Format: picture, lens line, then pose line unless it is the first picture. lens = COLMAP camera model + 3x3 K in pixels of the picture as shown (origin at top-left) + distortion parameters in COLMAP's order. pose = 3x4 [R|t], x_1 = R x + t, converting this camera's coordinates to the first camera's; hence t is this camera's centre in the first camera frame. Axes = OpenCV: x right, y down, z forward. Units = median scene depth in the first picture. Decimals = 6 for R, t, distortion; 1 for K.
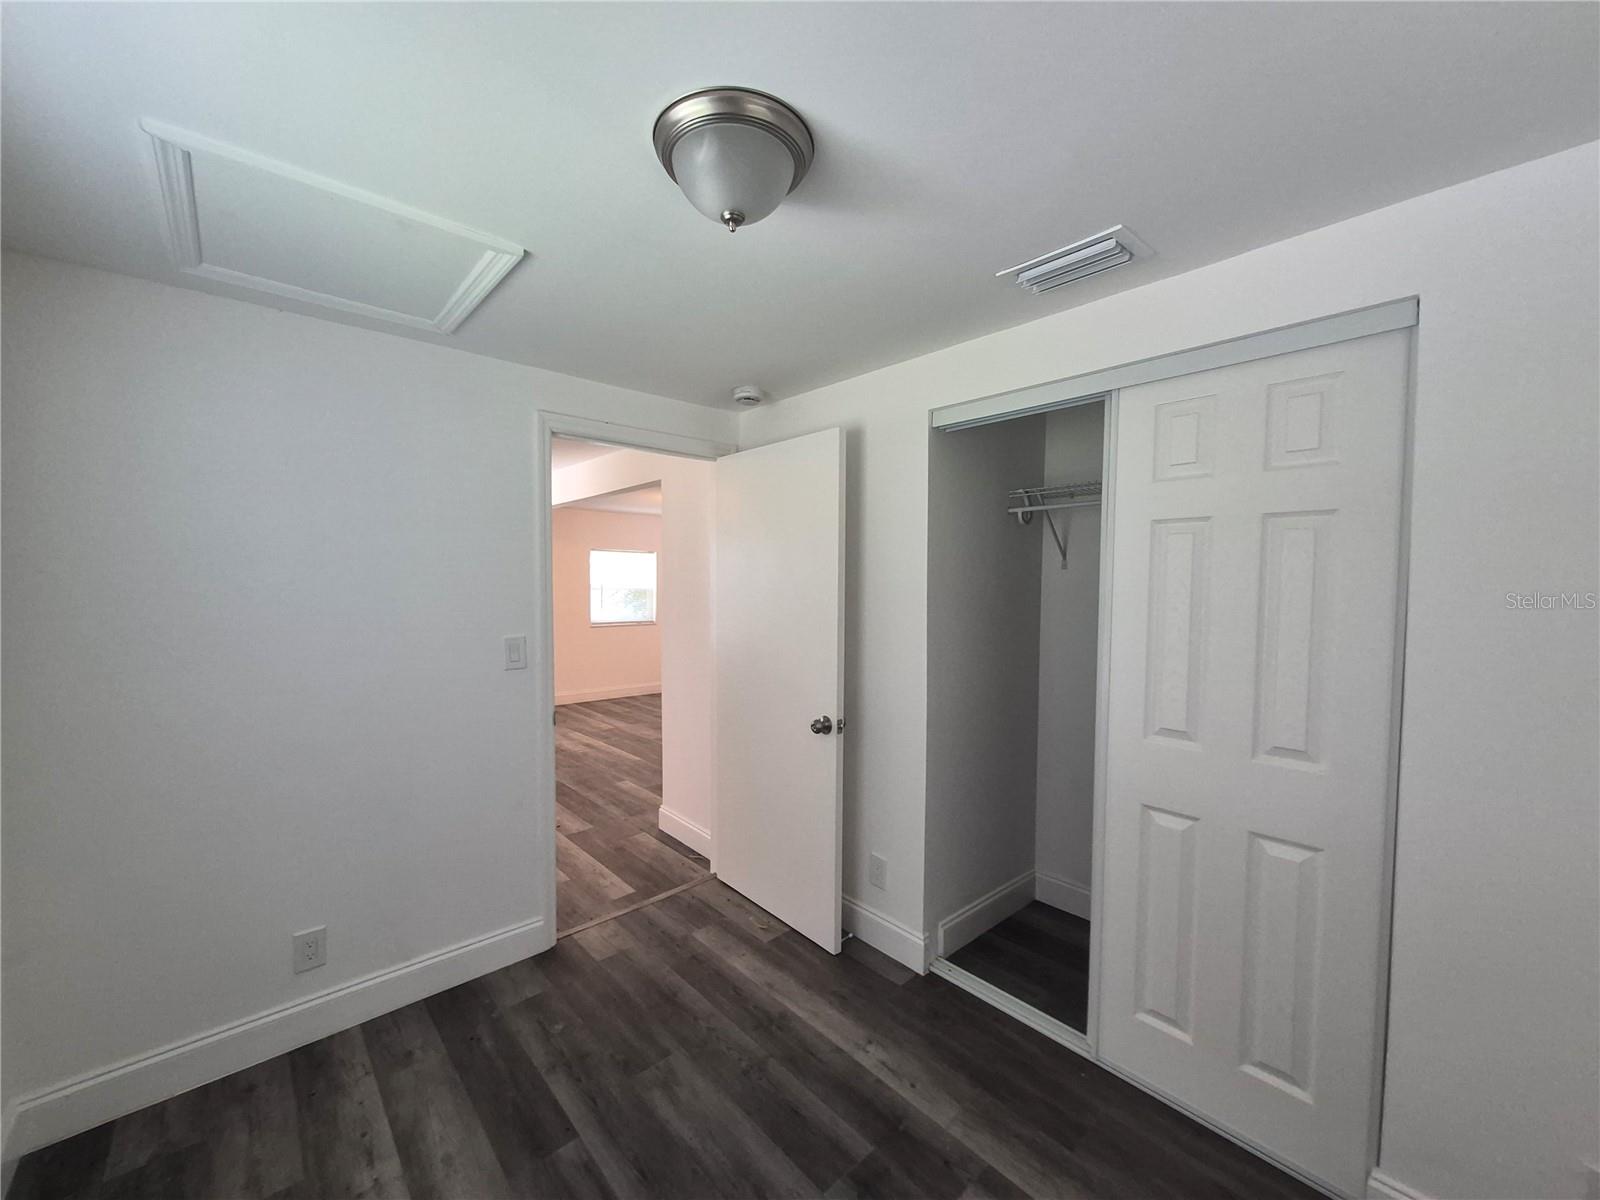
lens RADIAL K [[628.1, 0, 794.5], [0, 628.1, 603.6], [0, 0, 1]] dist [-0.002307, 0.000092]
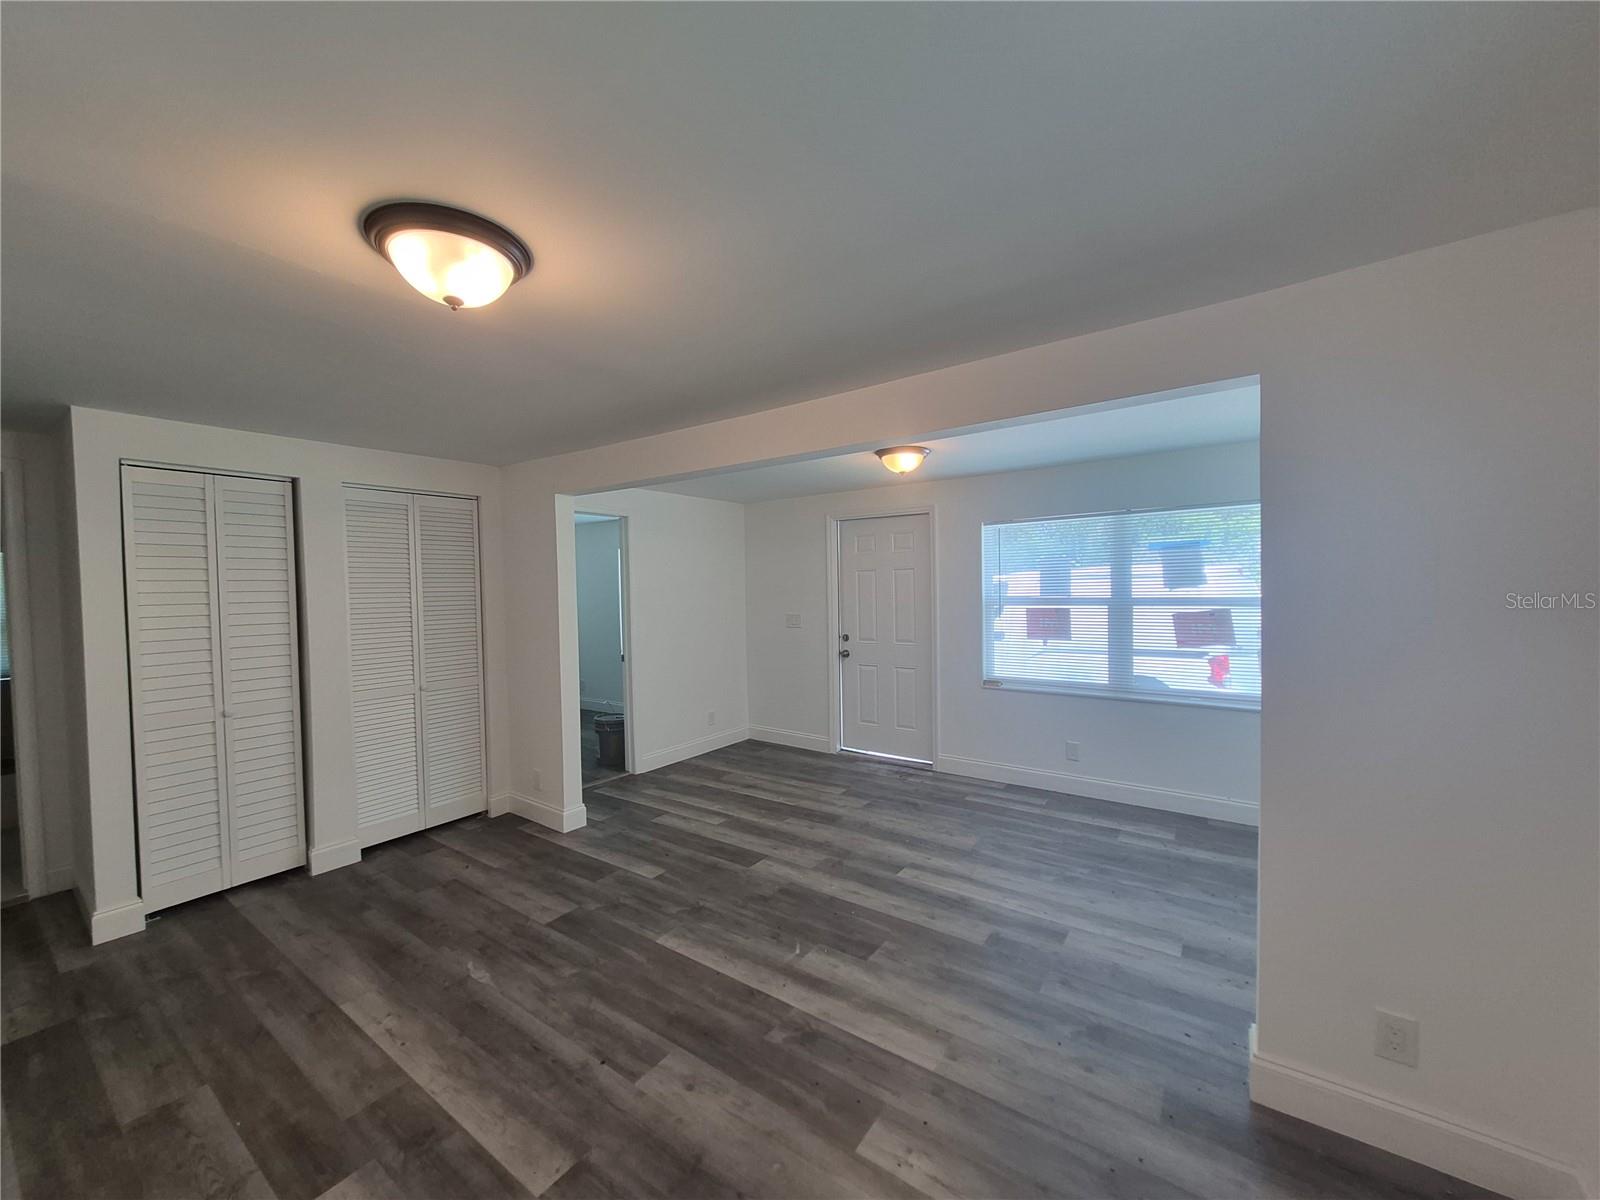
lens RADIAL K [[628.1, 0, 799.0], [0, 628.1, 604.9], [0, 0, 1]] dist [-0.002307, 0.000092]
pose [[-0.978685, 0.015826, -0.204755, -0.280151], [0.001496, 0.997549, 0.069951, -0.068700], [0.205361, 0.068154, -0.976310, 1.639727]]
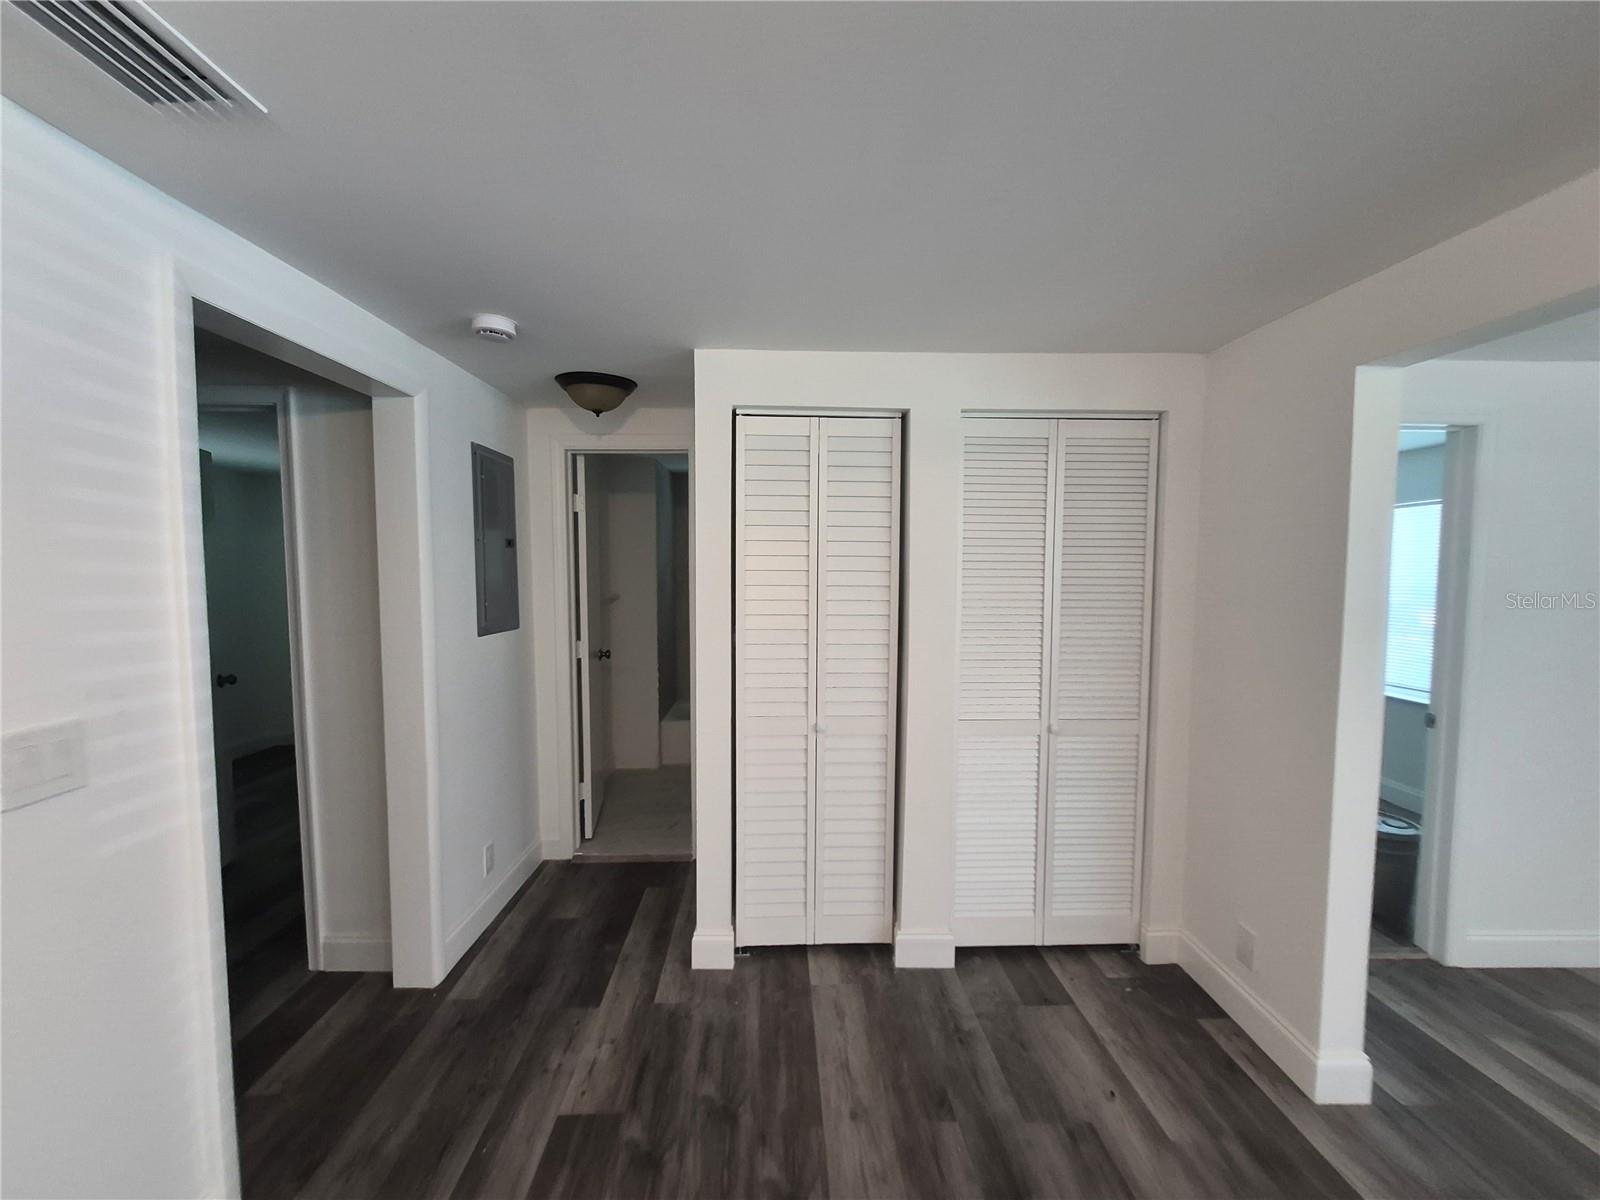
lens RADIAL K [[628.1, 0, 793.9], [0, 628.1, 603.6], [0, 0, 1]] dist [-0.002307, 0.000092]
pose [[-0.756289, -0.049879, 0.652333, -0.138646], [0.015818, 0.995404, 0.094449, -0.059027], [-0.654046, 0.081749, -0.752024, 1.272303]]
